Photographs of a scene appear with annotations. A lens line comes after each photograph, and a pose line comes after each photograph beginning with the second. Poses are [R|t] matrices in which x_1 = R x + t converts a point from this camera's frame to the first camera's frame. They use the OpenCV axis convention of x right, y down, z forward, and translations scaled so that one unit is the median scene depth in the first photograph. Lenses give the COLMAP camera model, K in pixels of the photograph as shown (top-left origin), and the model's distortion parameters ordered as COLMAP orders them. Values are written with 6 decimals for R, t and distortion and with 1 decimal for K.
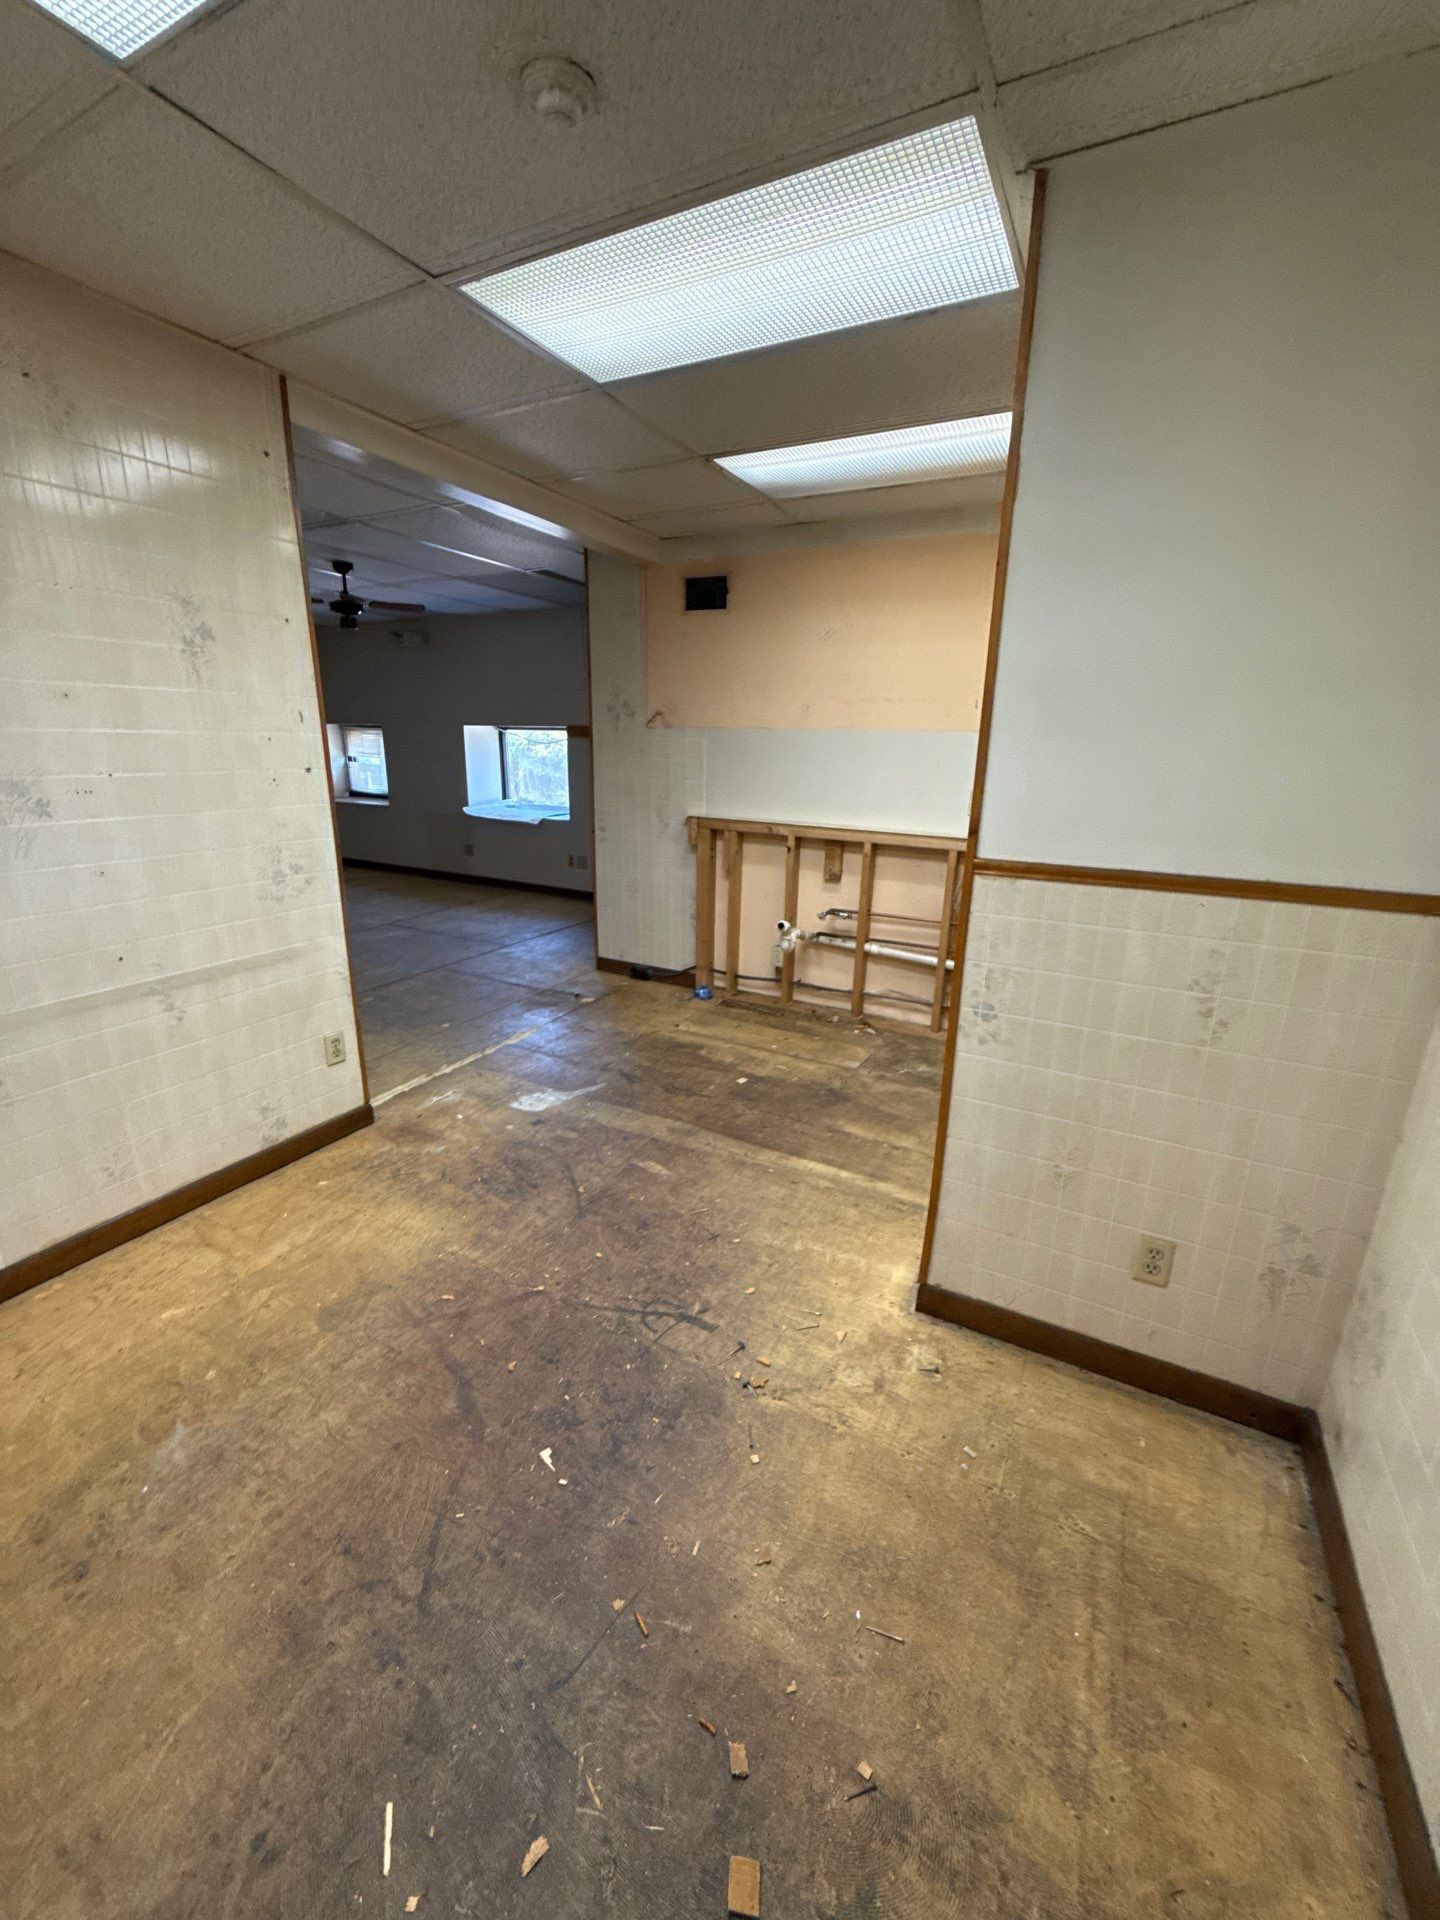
lens RADIAL K [[758.4, 0, 719.5], [0, 758.4, 961.8], [0, 0, 1]] dist [0.004021, -0.000048]
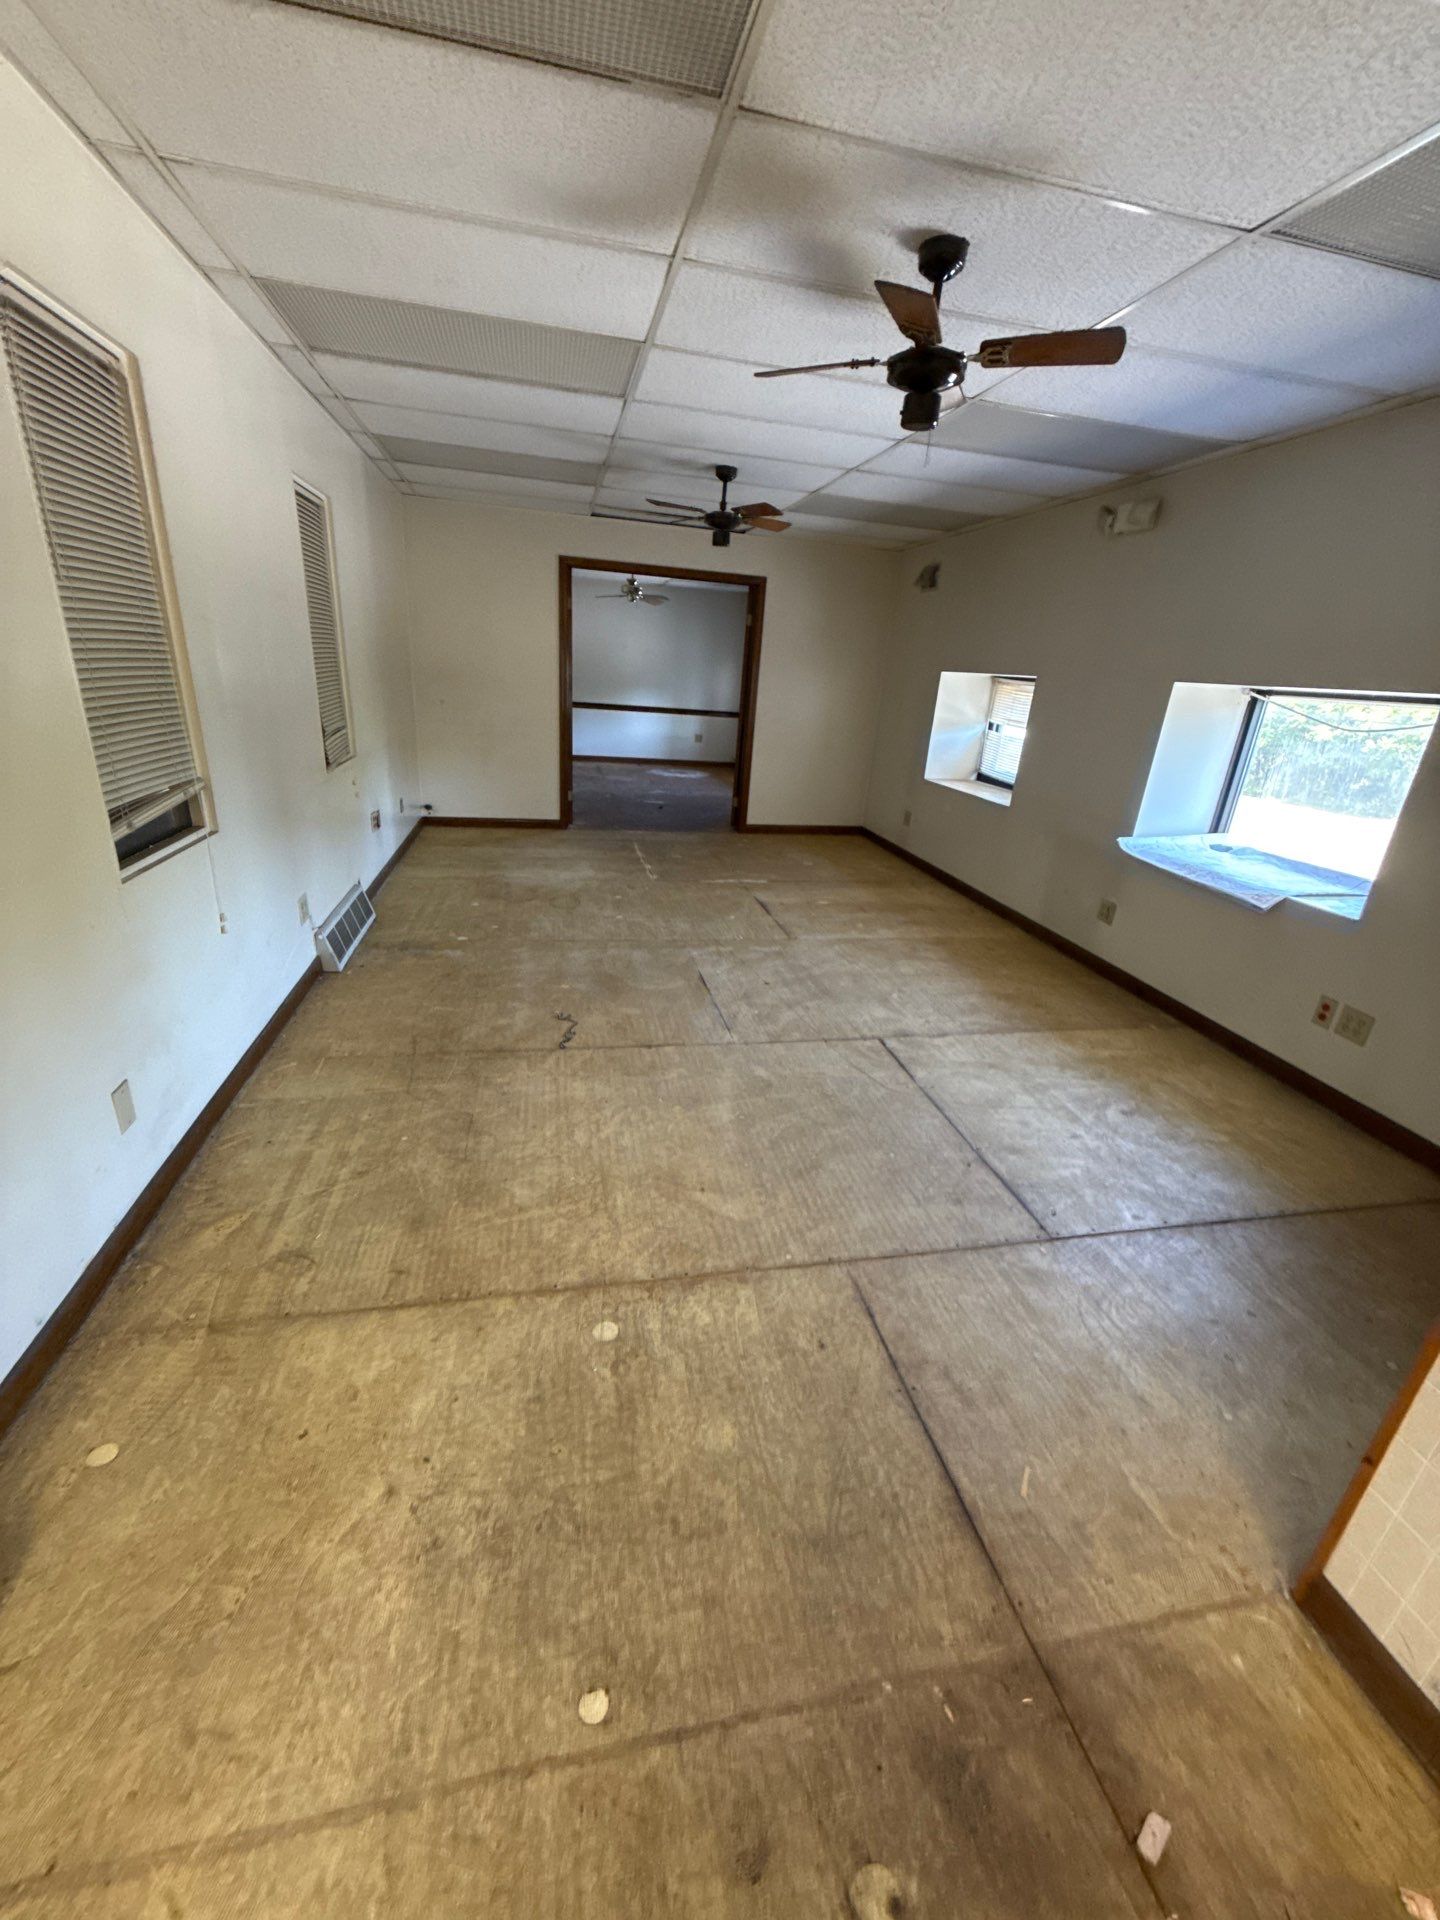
lens RADIAL K [[758.4, 0, 717.8], [0, 758.4, 960.7], [0, 0, 1]] dist [0.004021, -0.000048]
pose [[0.639484, 0.304262, -0.706034, -0.118181], [-0.272538, 0.948430, 0.161873, -0.133908], [0.718876, 0.088906, 0.689429, 0.447287]]
